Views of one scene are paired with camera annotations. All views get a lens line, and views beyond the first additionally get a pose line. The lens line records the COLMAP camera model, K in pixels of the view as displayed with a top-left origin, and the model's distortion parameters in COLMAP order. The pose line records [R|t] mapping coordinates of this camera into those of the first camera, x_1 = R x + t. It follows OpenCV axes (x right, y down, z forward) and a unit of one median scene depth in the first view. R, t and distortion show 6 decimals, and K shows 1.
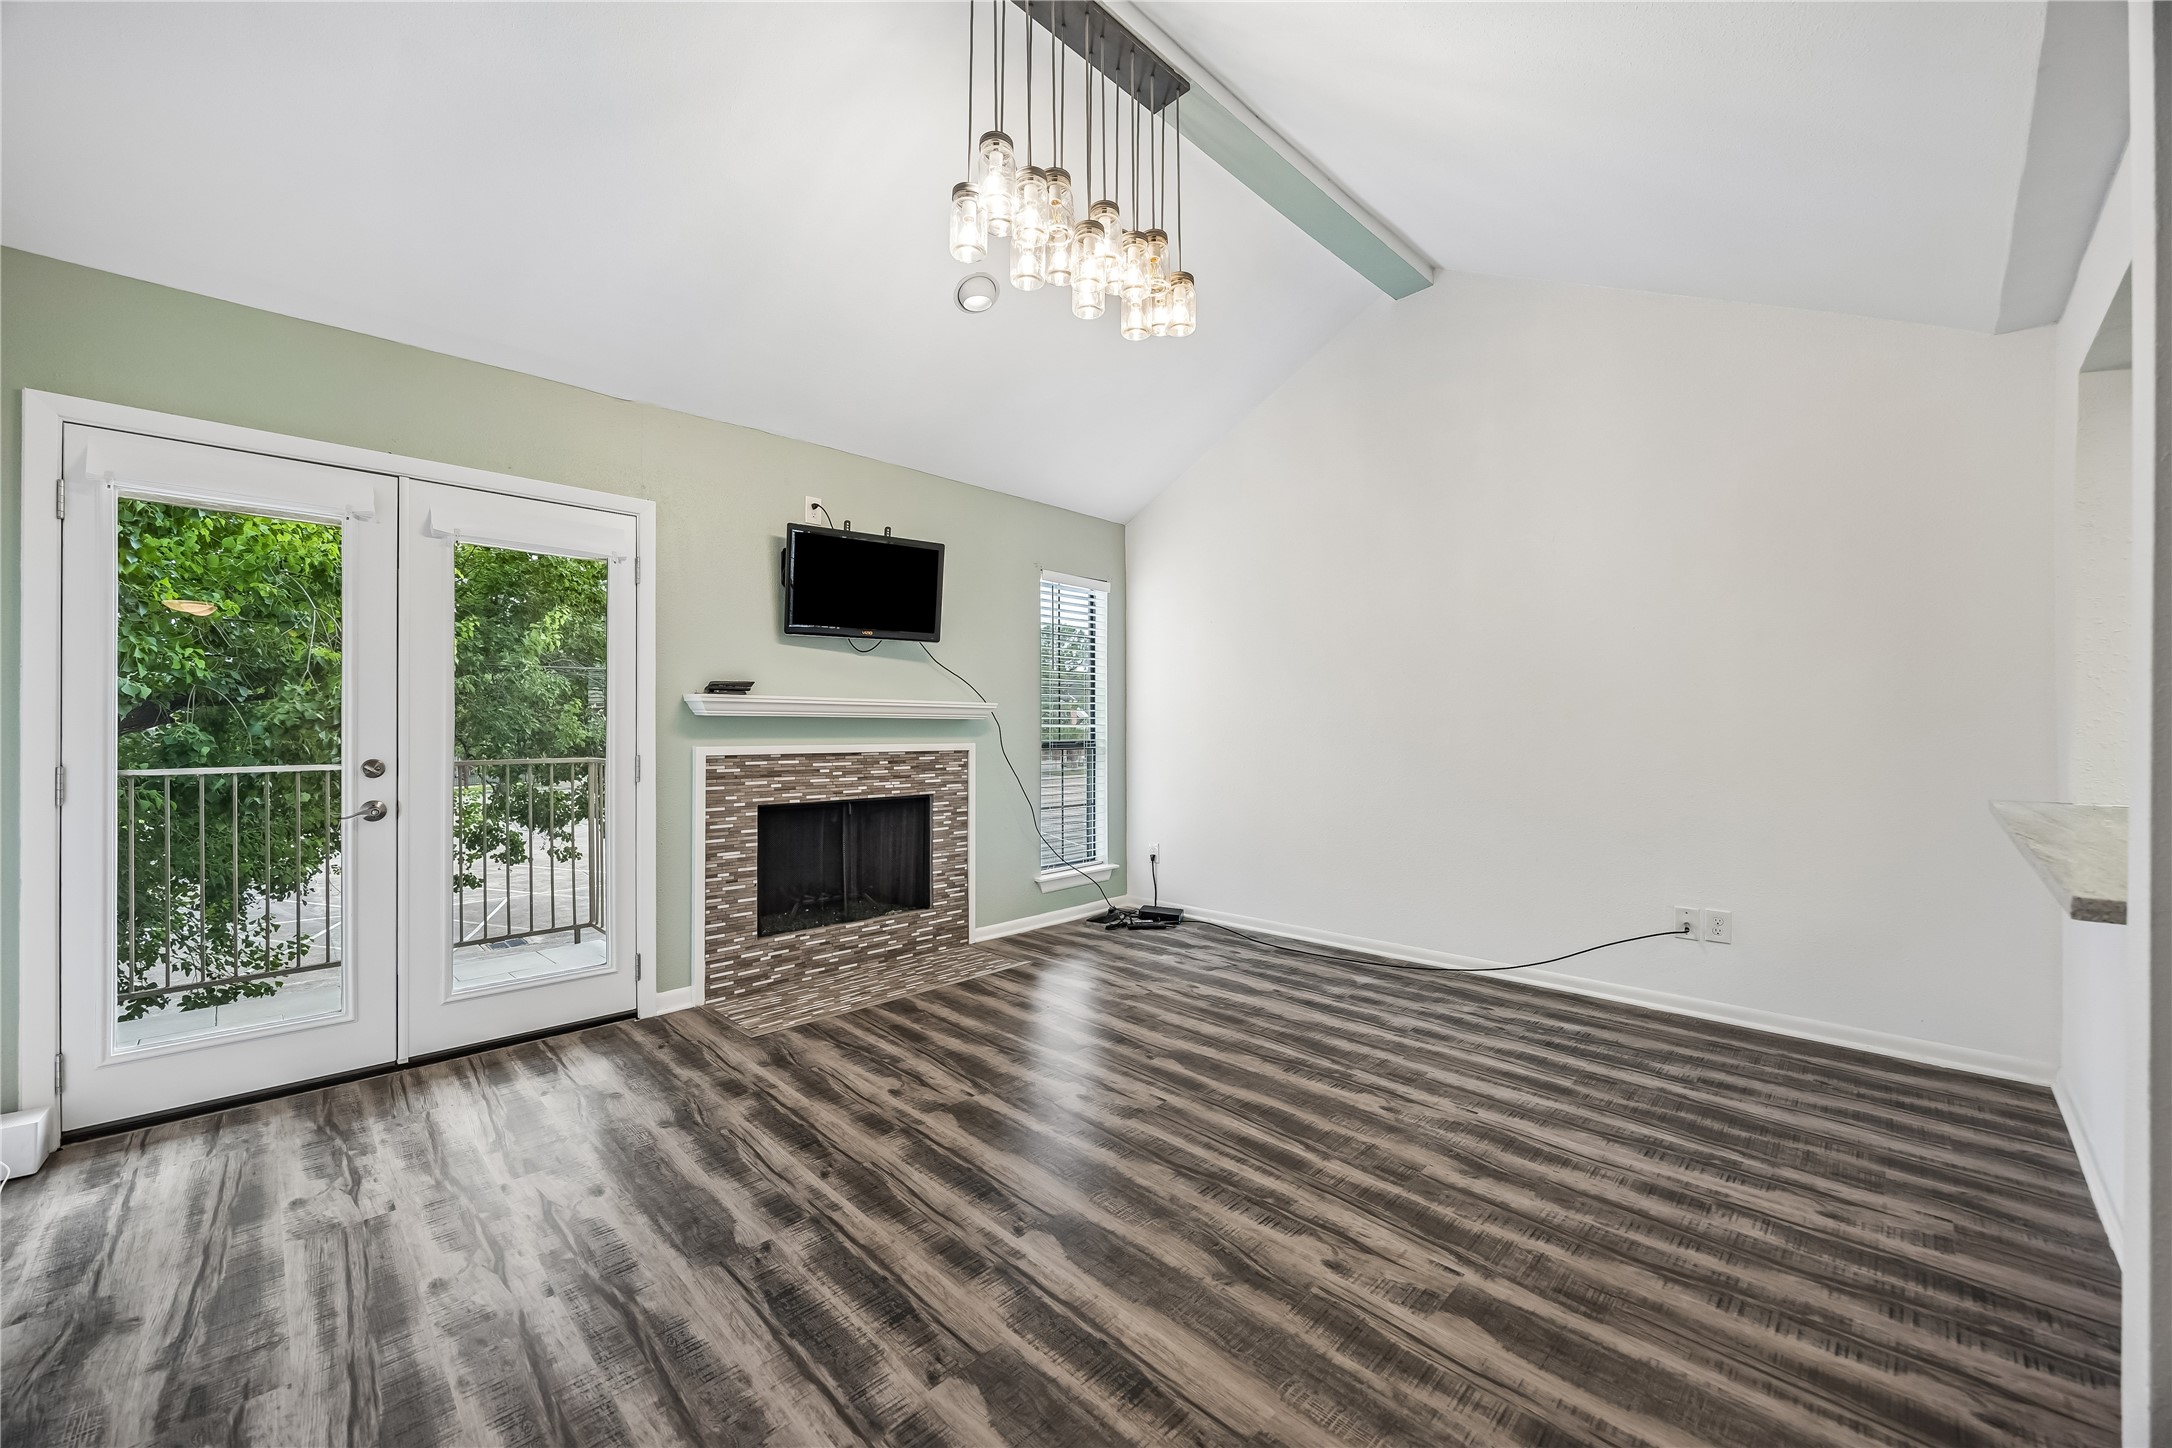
lens RADIAL K [[847.5, 0, 1083.0], [0, 847.5, 727.4], [0, 0, 1]] dist [-0.004361, 0.000222]
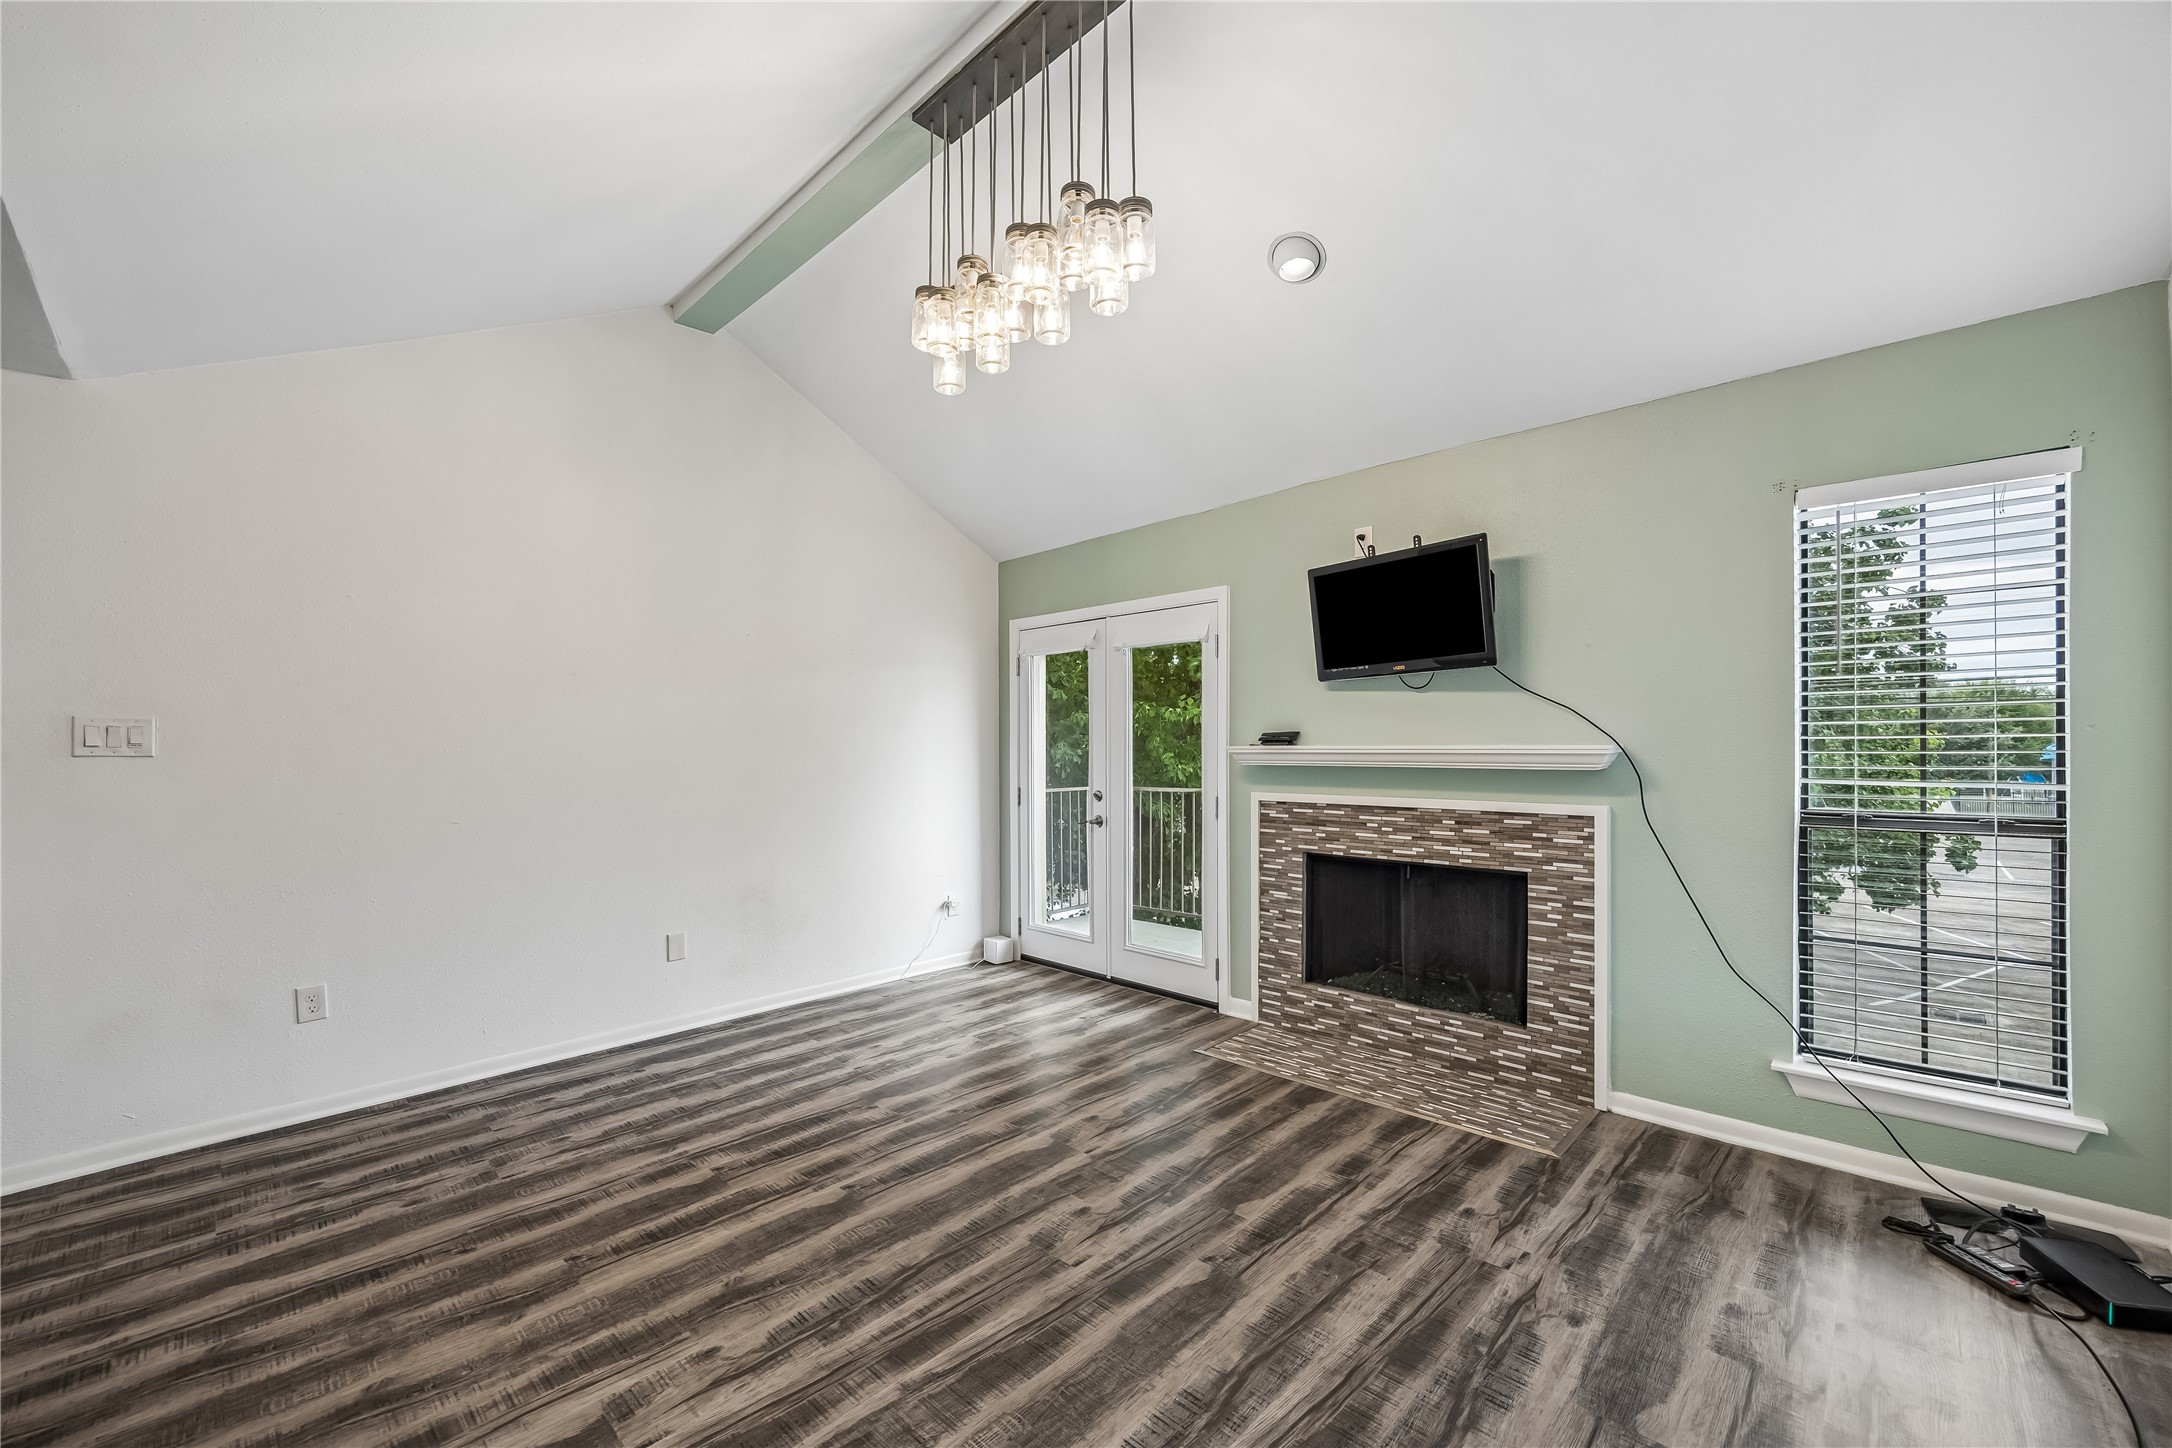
lens RADIAL K [[847.5, 0, 1055.7], [0, 847.5, 750.1], [0, 0, 1]] dist [-0.004361, 0.000222]
pose [[-0.005118, 0.004035, -0.999979, 0.659591], [0.009001, 0.999952, 0.003988, -0.038877], [0.999946, -0.008980, -0.005154, 0.726560]]
